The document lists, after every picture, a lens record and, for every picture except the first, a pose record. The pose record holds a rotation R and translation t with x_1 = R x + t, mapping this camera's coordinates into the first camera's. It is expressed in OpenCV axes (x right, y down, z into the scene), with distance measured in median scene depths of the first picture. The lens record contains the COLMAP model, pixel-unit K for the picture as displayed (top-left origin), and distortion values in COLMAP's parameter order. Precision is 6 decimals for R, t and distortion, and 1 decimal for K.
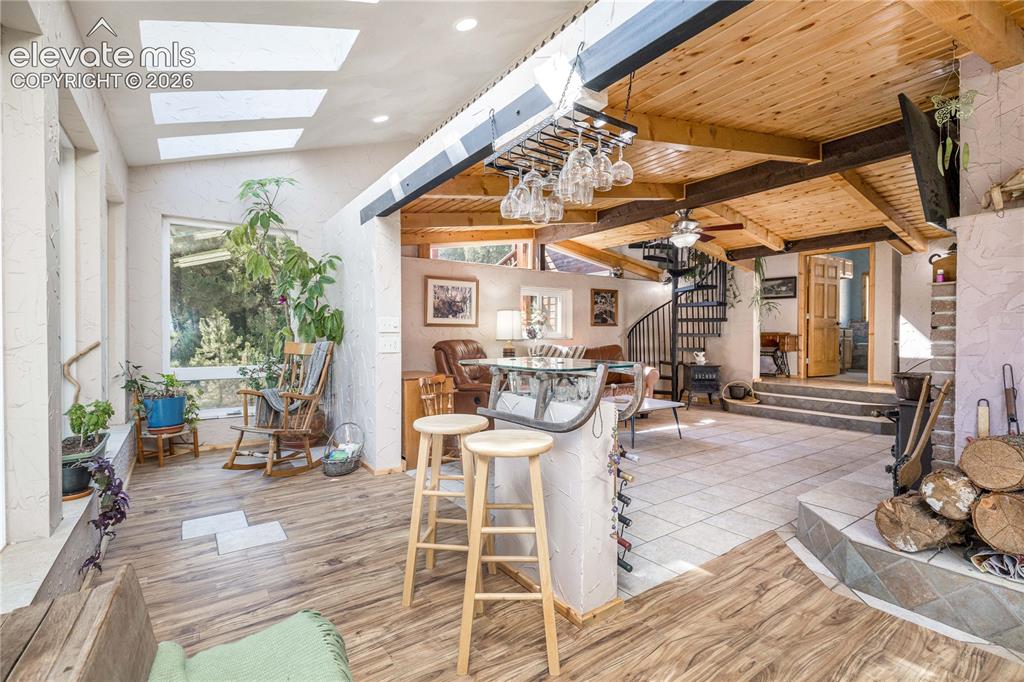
lens RADIAL K [[469.2, 0, 513.3], [0, 469.2, 338.1], [0, 0, 1]] dist [-0.004996, 0.000159]
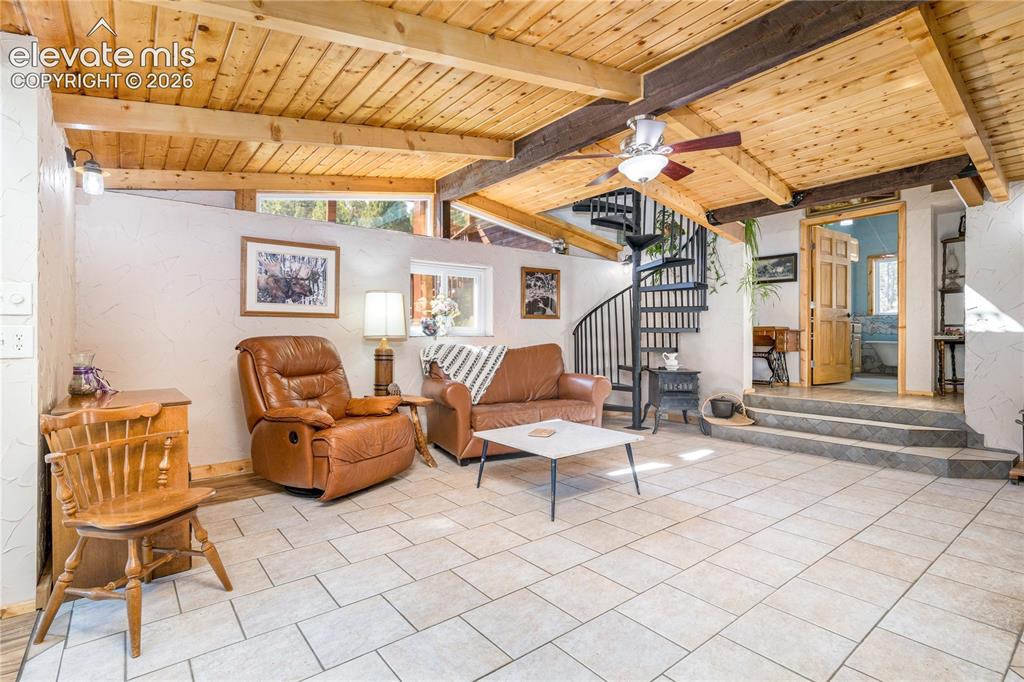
lens RADIAL K [[469.2, 0, 493.2], [0, 469.2, 341.5], [0, 0, 1]] dist [-0.004996, 0.000159]
pose [[0.999903, -0.006707, 0.012206, 0.112483], [0.006700, 0.999977, 0.000688, 0.009071], [-0.012210, -0.000606, 0.999925, 0.273329]]
